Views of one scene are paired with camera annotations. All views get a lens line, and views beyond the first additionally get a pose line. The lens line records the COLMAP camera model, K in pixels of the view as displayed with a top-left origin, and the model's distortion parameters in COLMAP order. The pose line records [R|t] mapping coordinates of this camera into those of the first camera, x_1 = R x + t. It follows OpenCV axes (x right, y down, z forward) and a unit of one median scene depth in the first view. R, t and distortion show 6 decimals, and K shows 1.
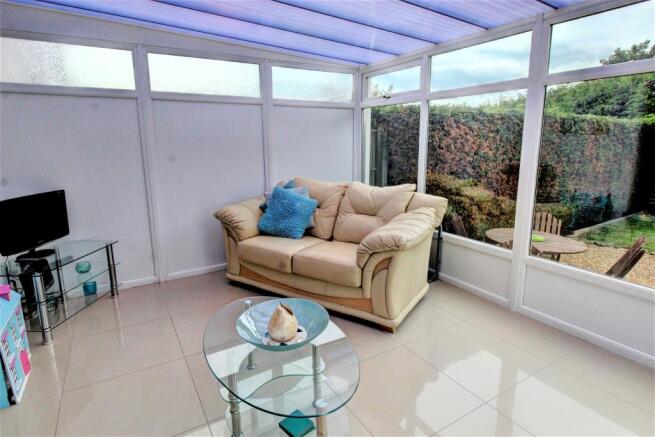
lens RADIAL K [[357.5, 0, 330.6], [0, 357.5, 205.3], [0, 0, 1]] dist [-0.001744, -0.001199]
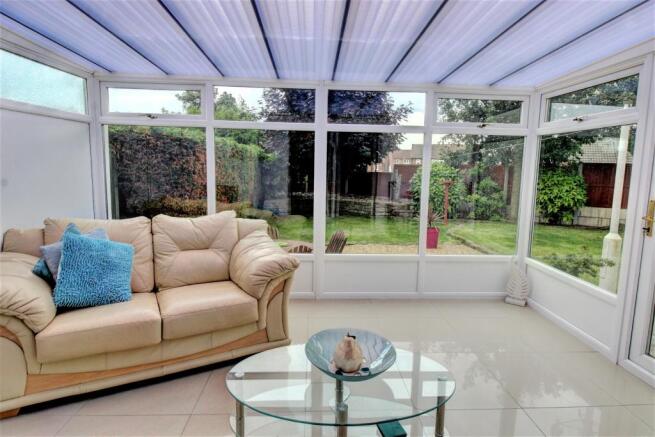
lens RADIAL K [[357.5, 0, 330.6], [0, 357.5, 205.3], [0, 0, 1]] dist [-0.001744, -0.001199]
pose [[0.473872, -0.083582, 0.876618, -0.524182], [0.130801, 0.991123, 0.023792, -0.061859], [-0.870825, 0.103388, 0.480598, 0.267998]]
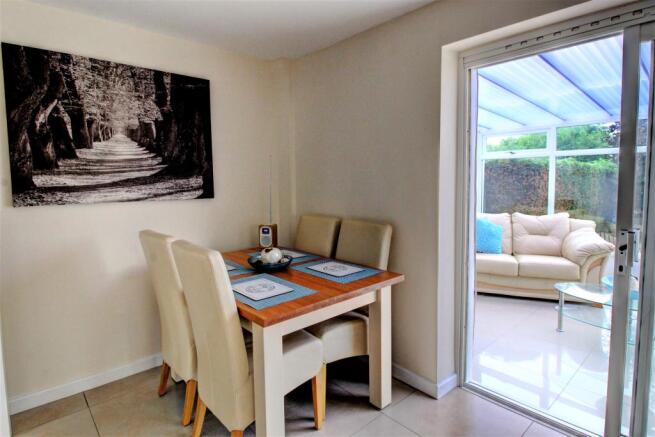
lens RADIAL K [[350.8, 0, 348.0], [0, 350.8, 205.0], [0, 0, 1]] dist [-0.000624, -0.000357]
pose [[0.974418, -0.019602, 0.223888, -0.969702], [0.044486, 0.993301, -0.106645, 0.023465], [-0.220298, 0.113877, 0.968763, -0.207243]]
